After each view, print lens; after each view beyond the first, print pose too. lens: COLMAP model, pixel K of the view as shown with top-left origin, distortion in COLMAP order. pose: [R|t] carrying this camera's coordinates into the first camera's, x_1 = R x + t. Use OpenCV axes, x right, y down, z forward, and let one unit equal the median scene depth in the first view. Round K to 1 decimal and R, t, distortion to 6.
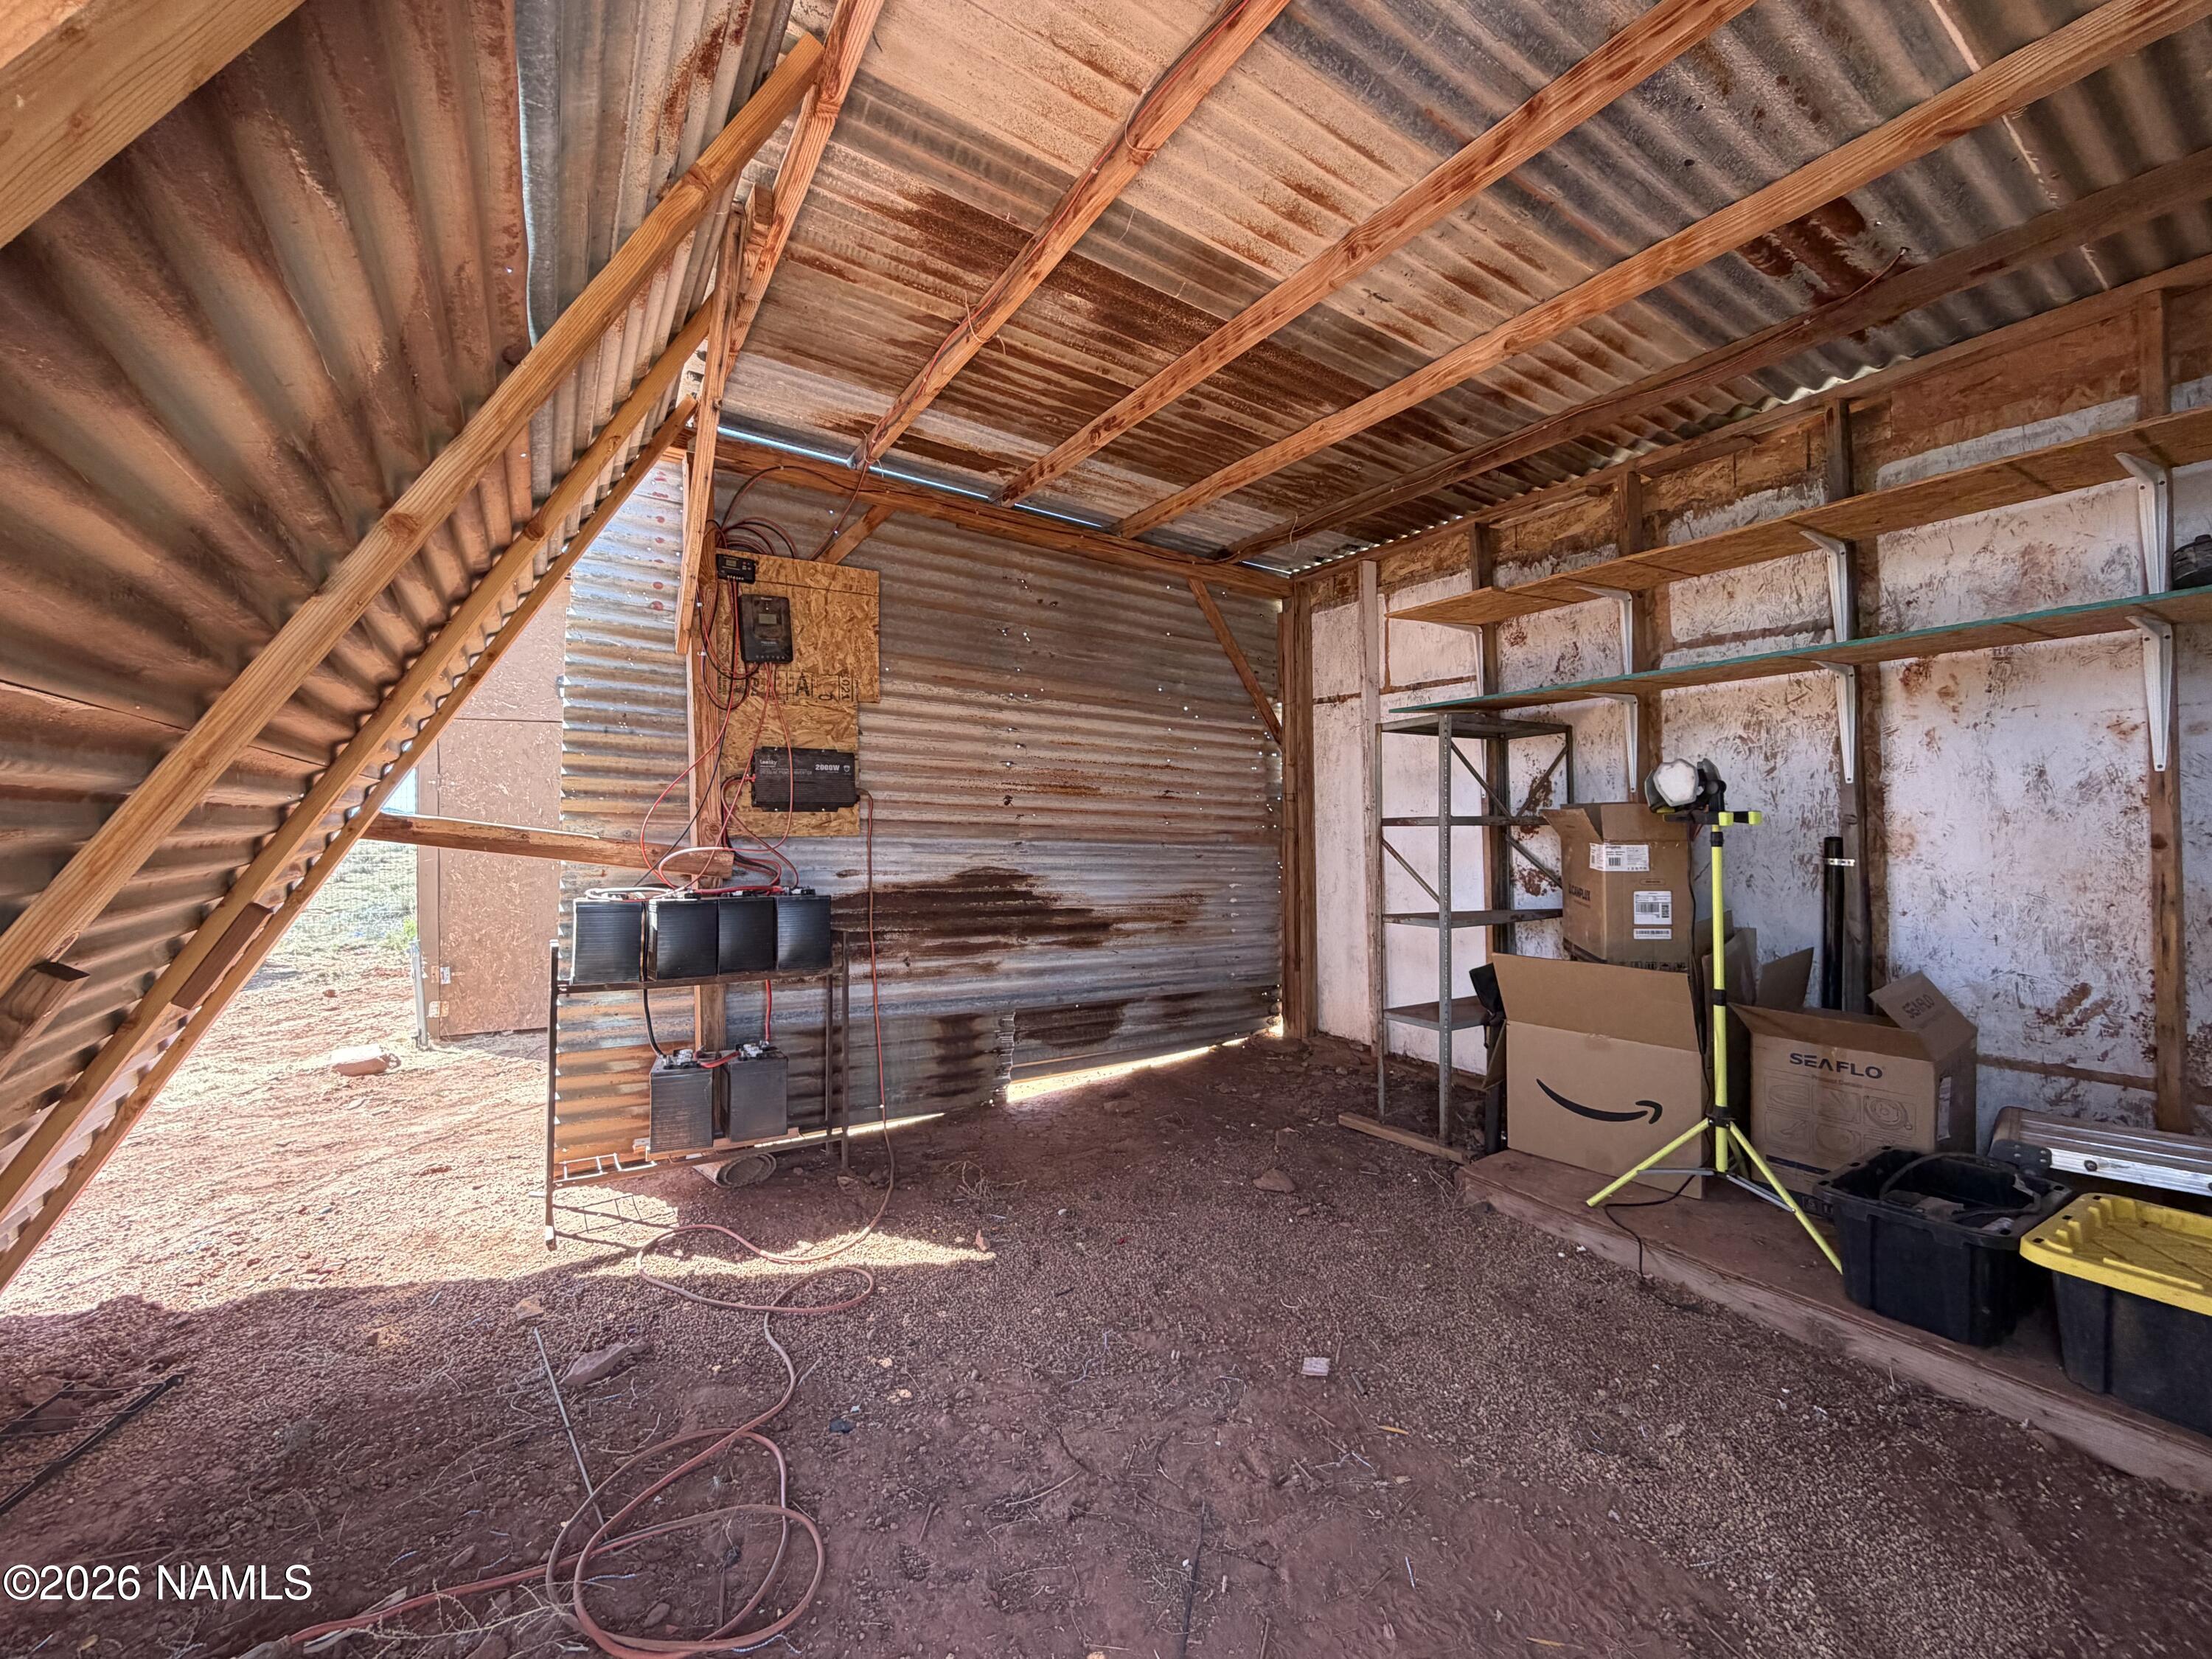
lens RADIAL K [[881.8, 0, 1097.7], [0, 881.8, 823.4], [0, 0, 1]] dist [-0.000797, 0.000219]
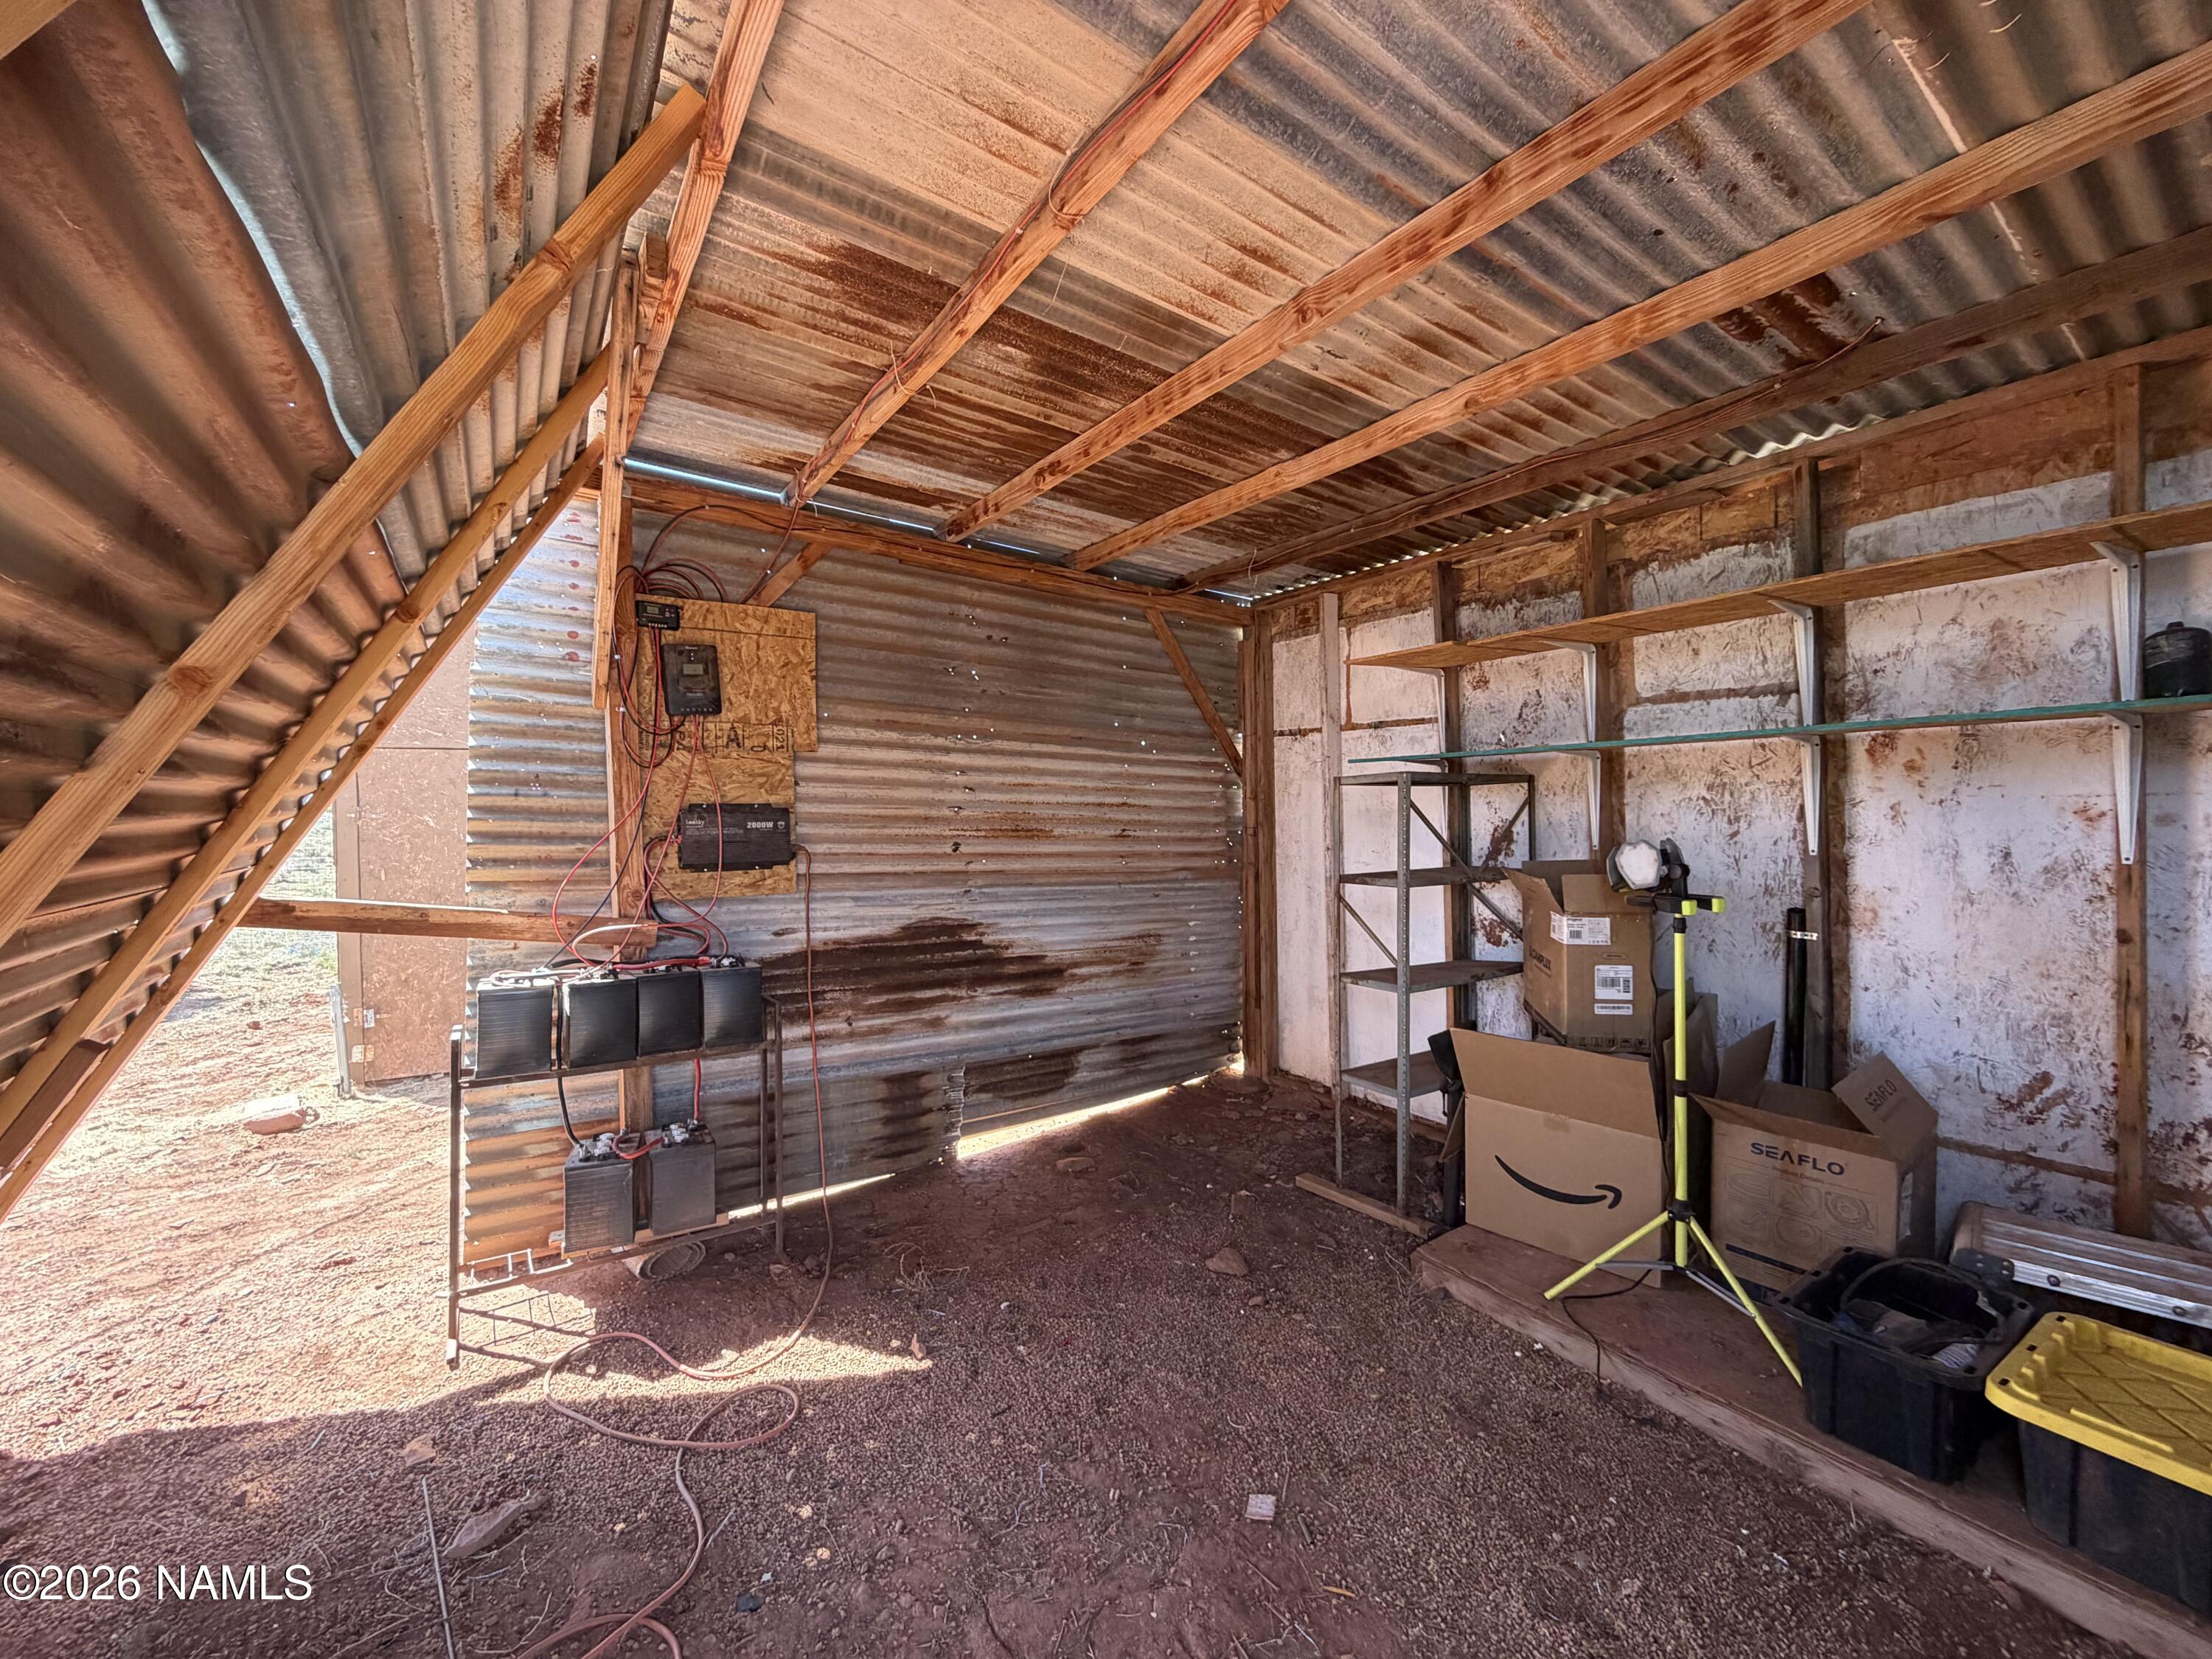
lens RADIAL K [[881.8, 0, 1097.7], [0, 881.8, 823.4], [0, 0, 1]] dist [-0.000797, 0.000219]
pose [[0.999512, -0.003325, 0.031053, 0.034183], [0.002734, 0.999814, 0.019067, -0.105563], [-0.031110, -0.018972, 0.999336, 0.054608]]
